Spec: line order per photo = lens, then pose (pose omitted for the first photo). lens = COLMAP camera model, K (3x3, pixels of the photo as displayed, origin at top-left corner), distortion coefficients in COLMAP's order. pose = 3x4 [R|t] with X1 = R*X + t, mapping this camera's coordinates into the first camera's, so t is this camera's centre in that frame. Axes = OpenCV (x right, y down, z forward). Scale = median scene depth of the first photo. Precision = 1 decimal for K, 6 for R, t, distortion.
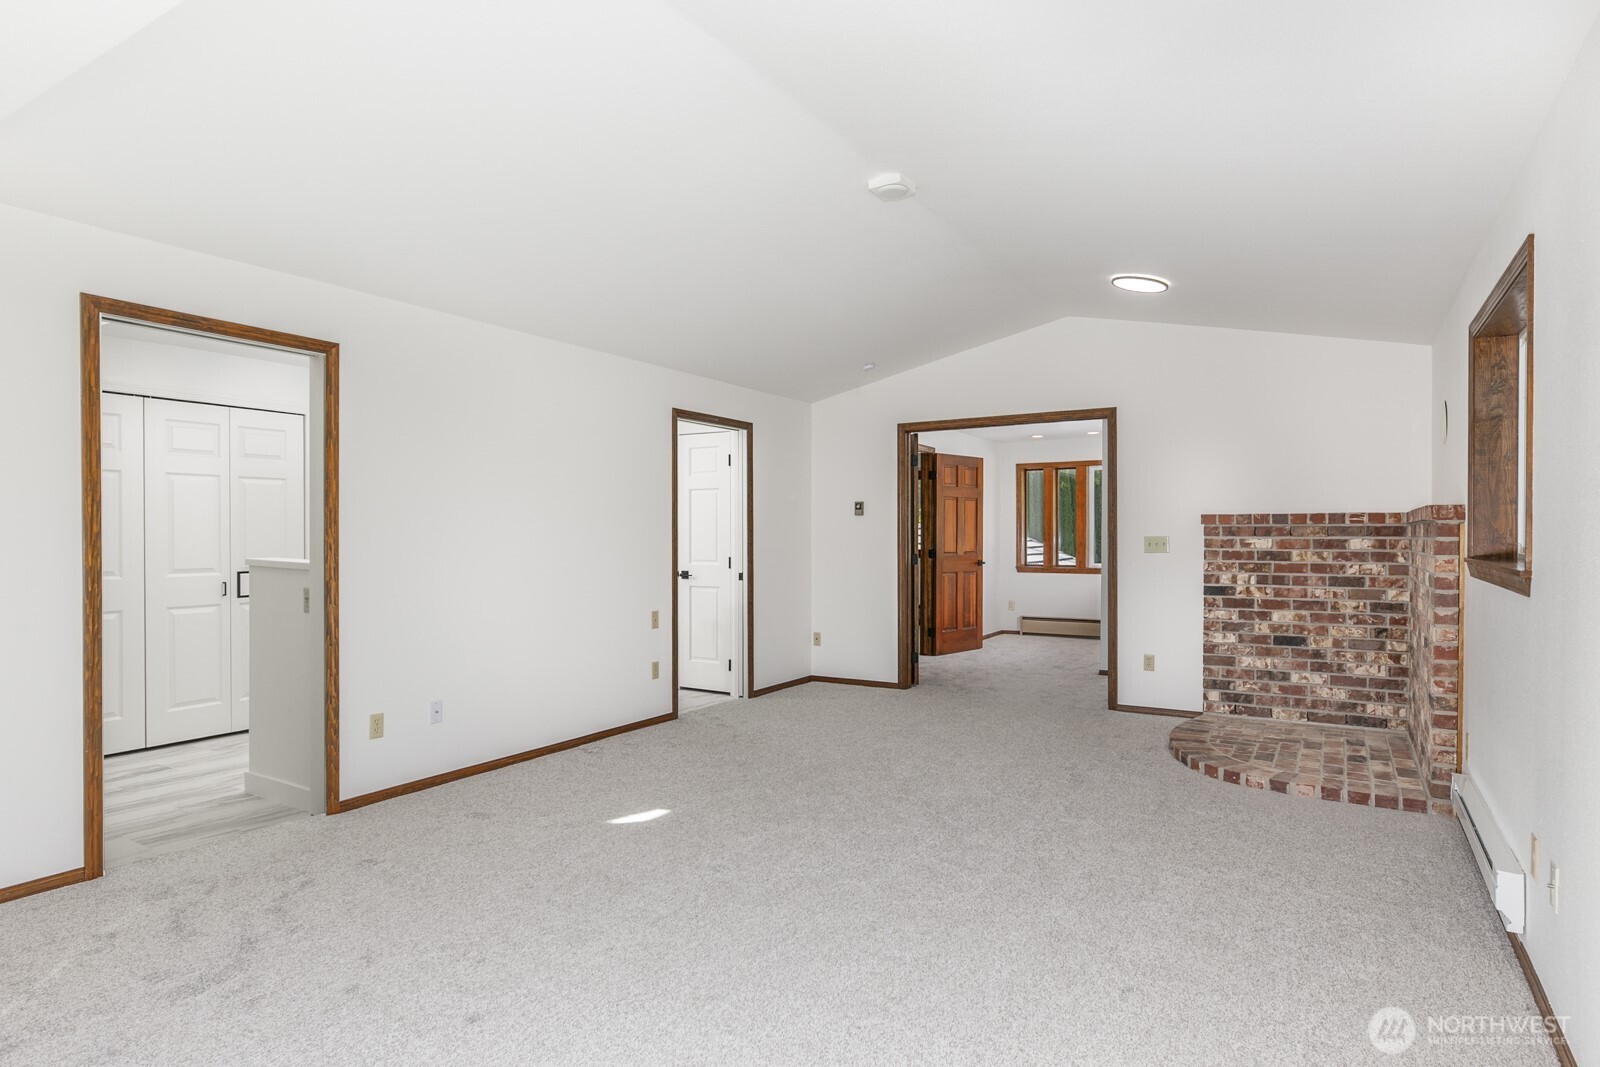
lens RADIAL K [[877.5, 0, 798.3], [0, 877.5, 538.7], [0, 0, 1]] dist [0.001571, -0.000168]
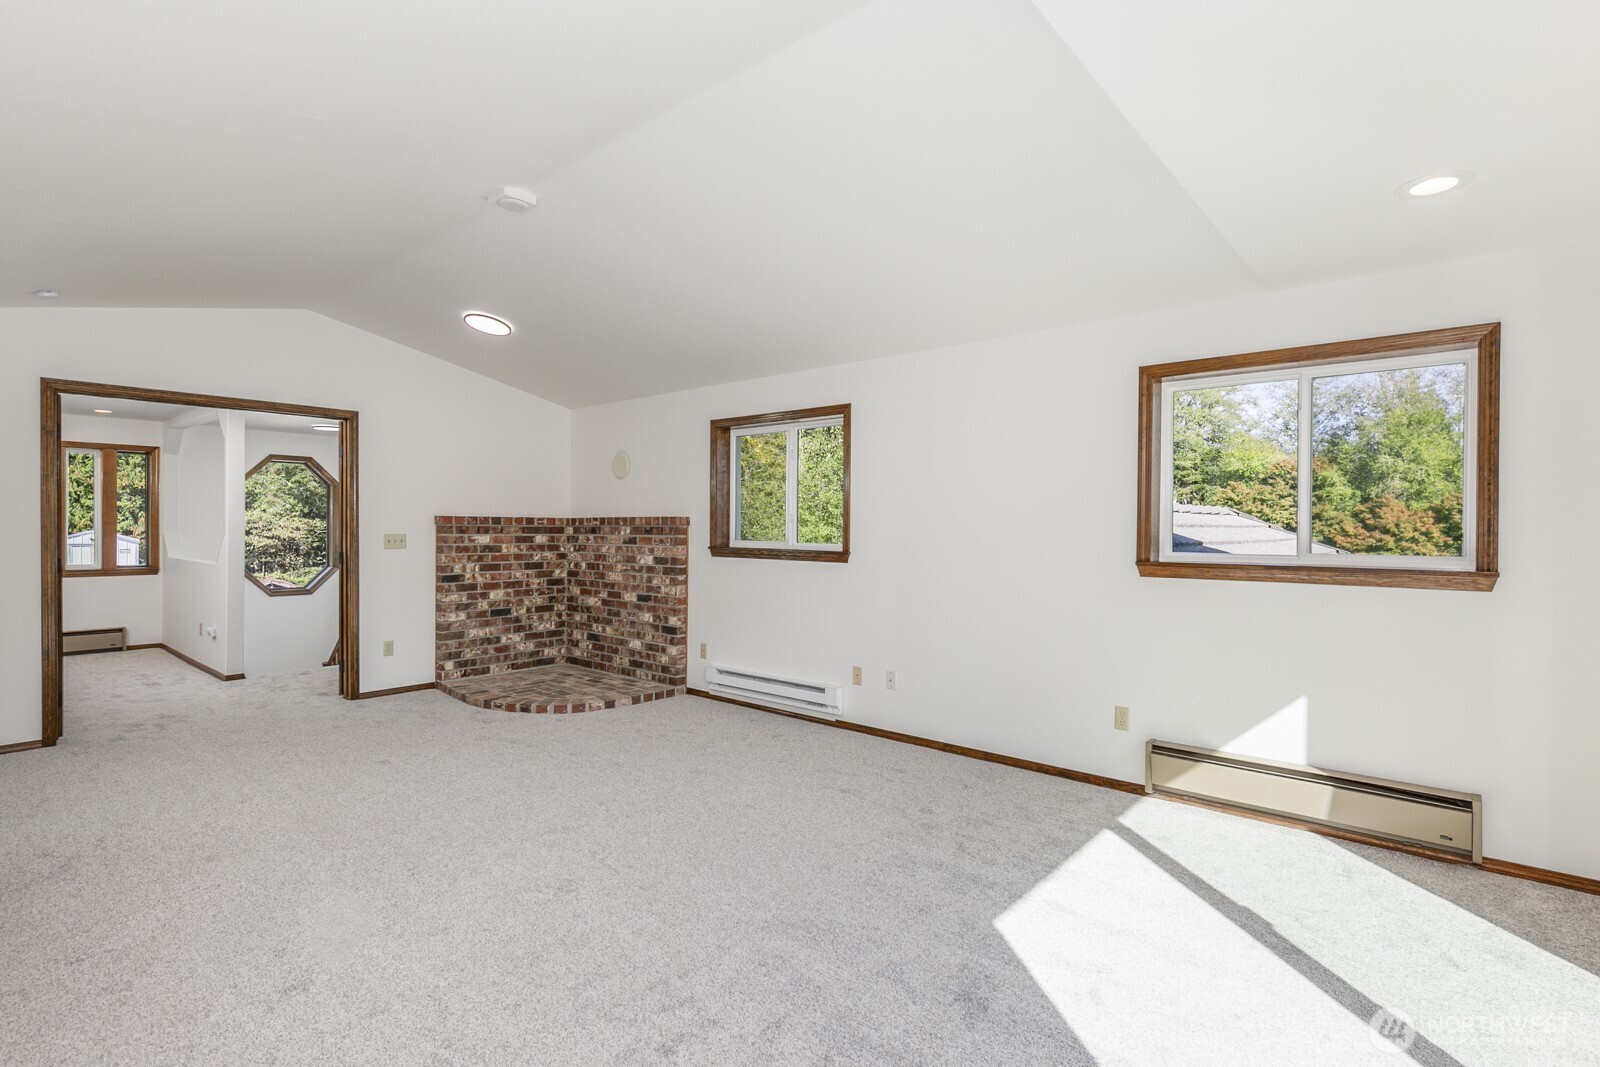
lens RADIAL K [[773.0, 0, 788.2], [0, 773.0, 536.4], [0, 0, 1]] dist [-0.000243, 0.000109]
pose [[0.168448, -0.006872, 0.985687, -0.521614], [0.001017, 0.999976, 0.006797, -0.006386], [-0.985710, -0.000142, 0.168451, 0.375553]]
